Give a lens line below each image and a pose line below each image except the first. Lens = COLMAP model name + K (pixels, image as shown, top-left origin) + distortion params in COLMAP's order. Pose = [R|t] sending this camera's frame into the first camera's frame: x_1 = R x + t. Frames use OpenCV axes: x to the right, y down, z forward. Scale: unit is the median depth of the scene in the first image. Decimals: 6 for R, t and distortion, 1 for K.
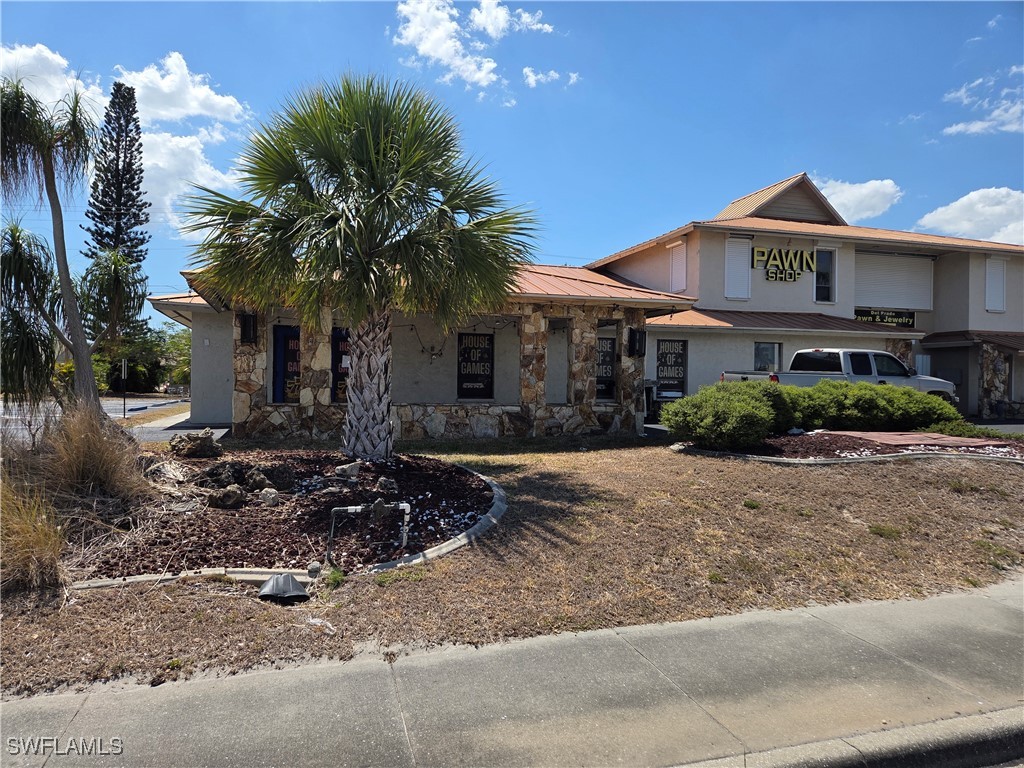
lens RADIAL K [[668.7, 0, 512.0], [0, 668.7, 384.0], [0, 0, 1]] dist [-0.002451, -0.000906]
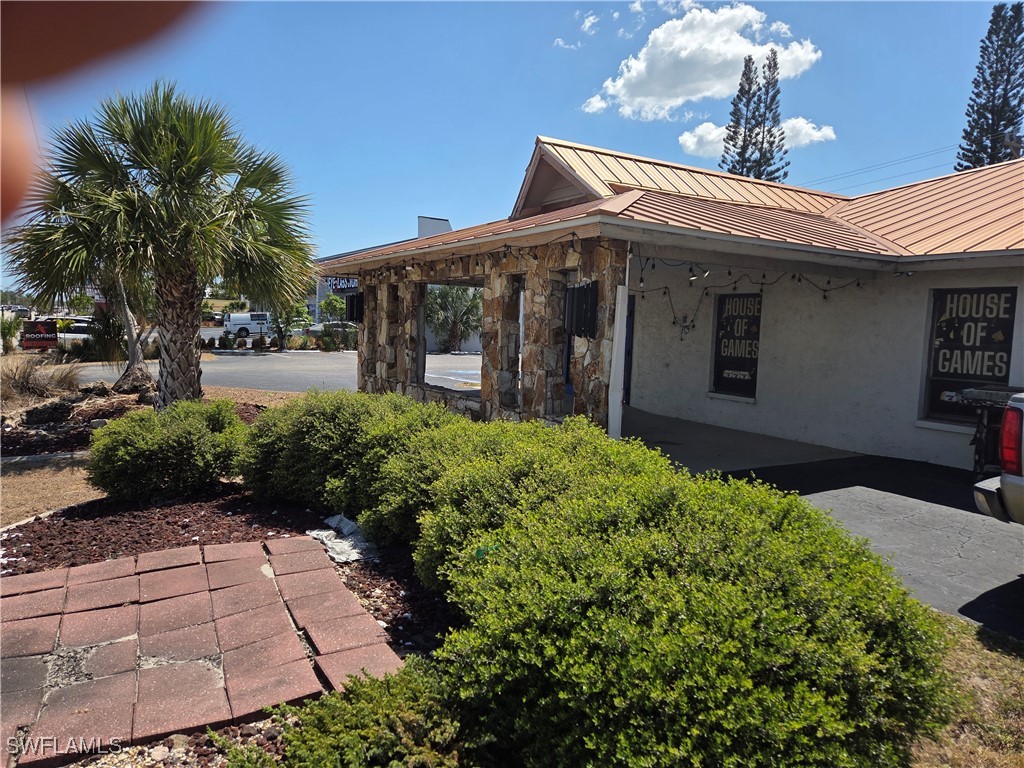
lens RADIAL K [[668.7, 0, 512.0], [0, 668.7, 384.0], [0, 0, 1]] dist [-0.002451, -0.000906]
pose [[0.186861, 0.083996, -0.978789, 0.556291], [-0.029682, 0.996366, 0.079837, -0.035147], [0.981938, 0.014134, 0.188675, 0.683208]]
